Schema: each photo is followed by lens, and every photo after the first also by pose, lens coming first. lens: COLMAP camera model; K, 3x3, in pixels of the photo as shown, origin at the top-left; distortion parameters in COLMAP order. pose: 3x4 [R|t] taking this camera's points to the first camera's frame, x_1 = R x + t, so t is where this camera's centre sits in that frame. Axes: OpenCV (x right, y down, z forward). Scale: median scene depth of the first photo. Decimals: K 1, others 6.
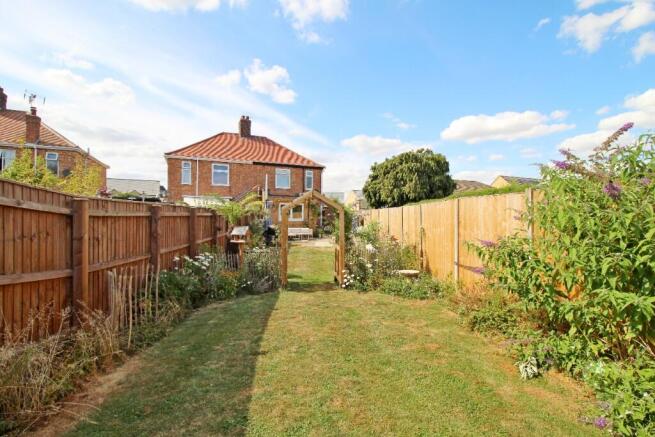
lens RADIAL K [[310.0, 0, 314.9], [0, 310.0, 216.3], [0, 0, 1]] dist [-0.014285, -0.005177]
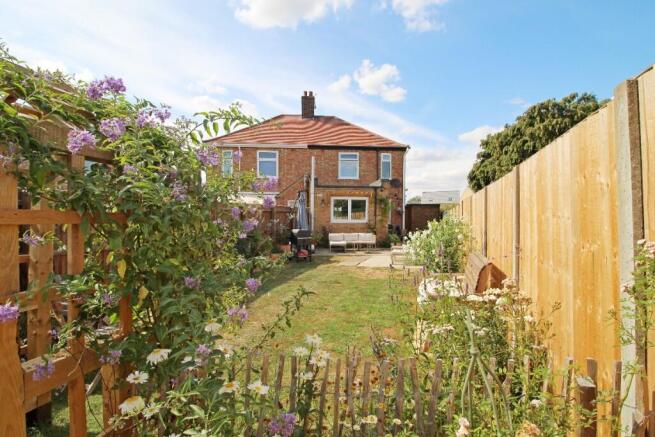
lens RADIAL K [[310.0, 0, 331.7], [0, 310.0, 219.7], [0, 0, 1]] dist [-0.014285, -0.005177]
pose [[0.950247, -0.003598, -0.311475, 0.085322], [0.002331, 0.999987, -0.004442, 0.009113], [0.311488, 0.003495, 0.950244, 0.283005]]
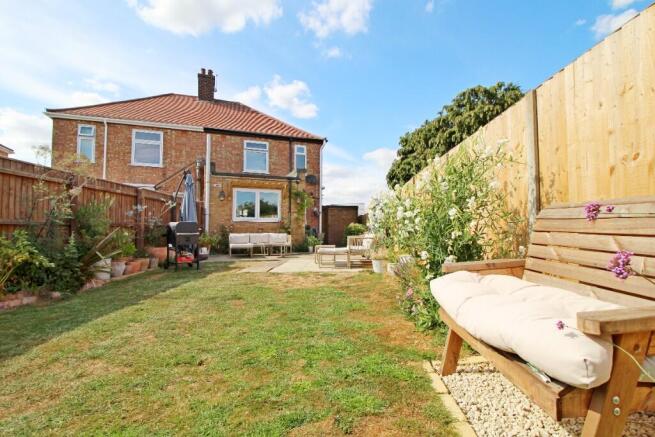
lens RADIAL K [[310.0, 0, 329.2], [0, 310.0, 223.4], [0, 0, 1]] dist [-0.014285, -0.005177]
pose [[0.999523, -0.009503, -0.029369, 0.056232], [0.008461, 0.999337, -0.035400, 0.031884], [0.029686, 0.035135, 0.998942, 0.390172]]
